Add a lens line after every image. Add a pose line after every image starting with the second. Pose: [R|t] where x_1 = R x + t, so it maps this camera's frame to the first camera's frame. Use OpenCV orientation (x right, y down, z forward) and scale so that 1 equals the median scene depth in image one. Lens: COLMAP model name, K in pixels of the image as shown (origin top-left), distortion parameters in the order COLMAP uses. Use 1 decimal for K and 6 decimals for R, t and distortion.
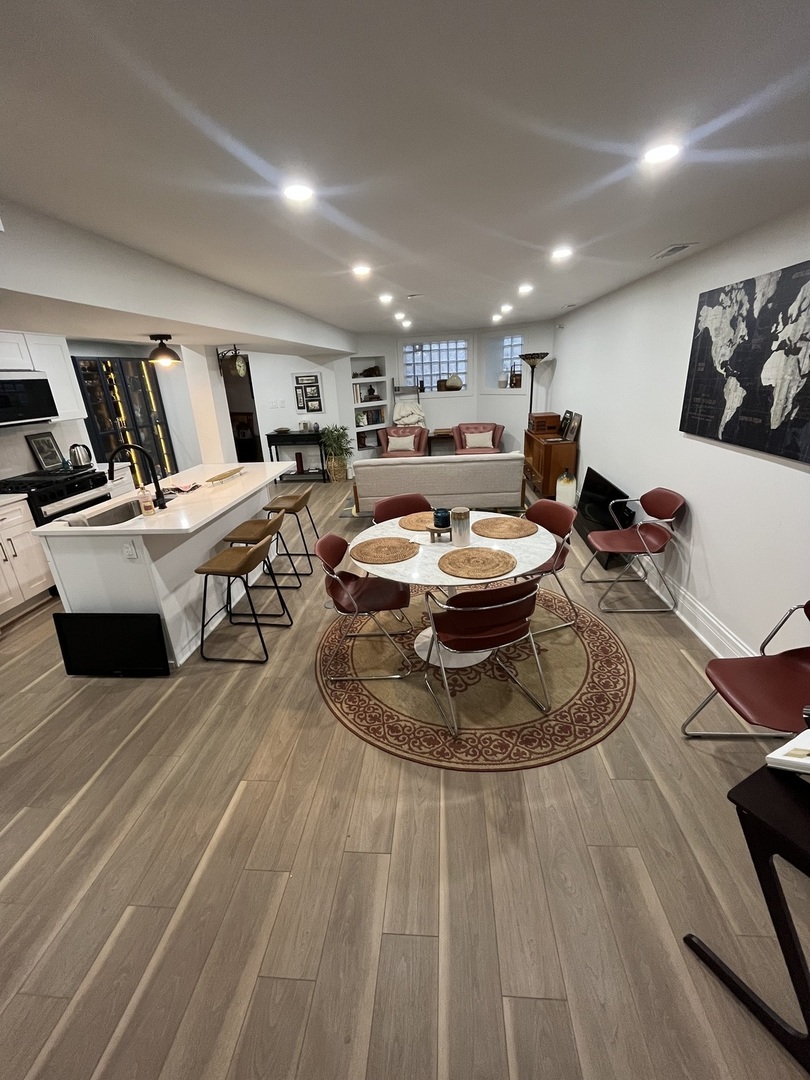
lens RADIAL K [[444.2, 0, 406.7], [0, 444.2, 537.2], [0, 0, 1]] dist [-0.002376, -0.000273]
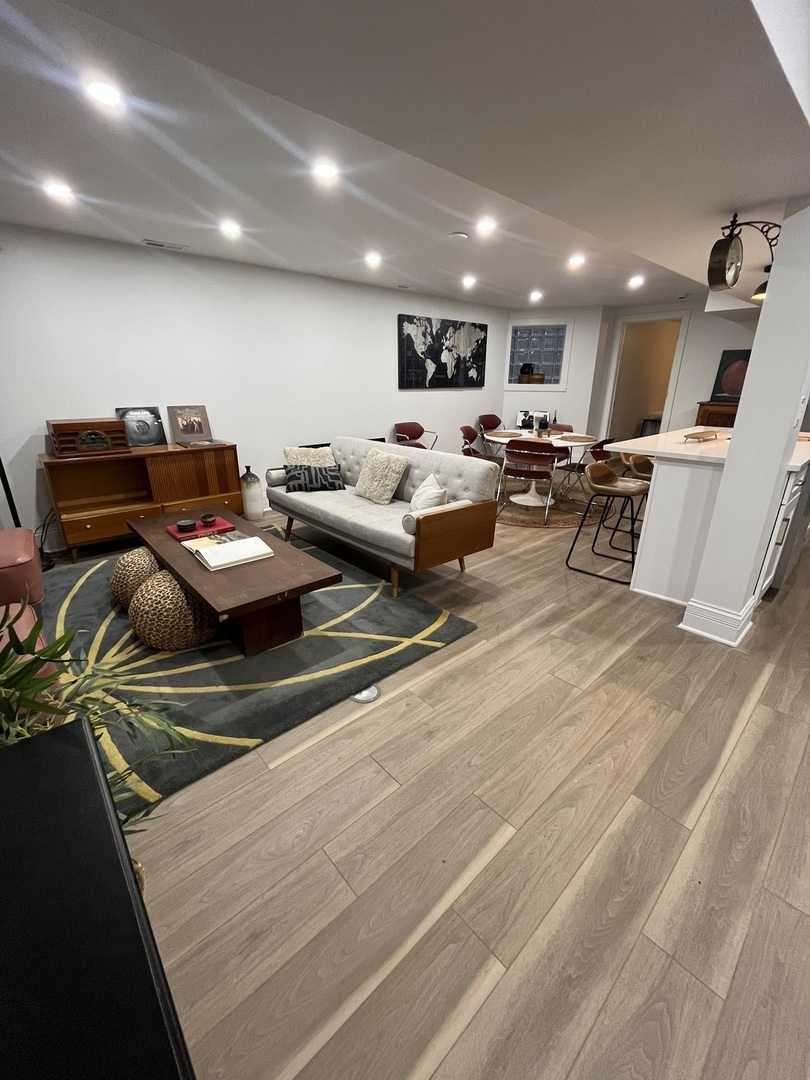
lens RADIAL K [[444.2, 0, 402.2], [0, 444.2, 542.4], [0, 0, 1]] dist [-0.002376, -0.000273]
pose [[-0.728993, -0.189581, 0.657745, -0.887757], [0.273047, 0.800596, 0.533378, -0.882770], [-0.627706, 0.568424, -0.531864, 2.908438]]
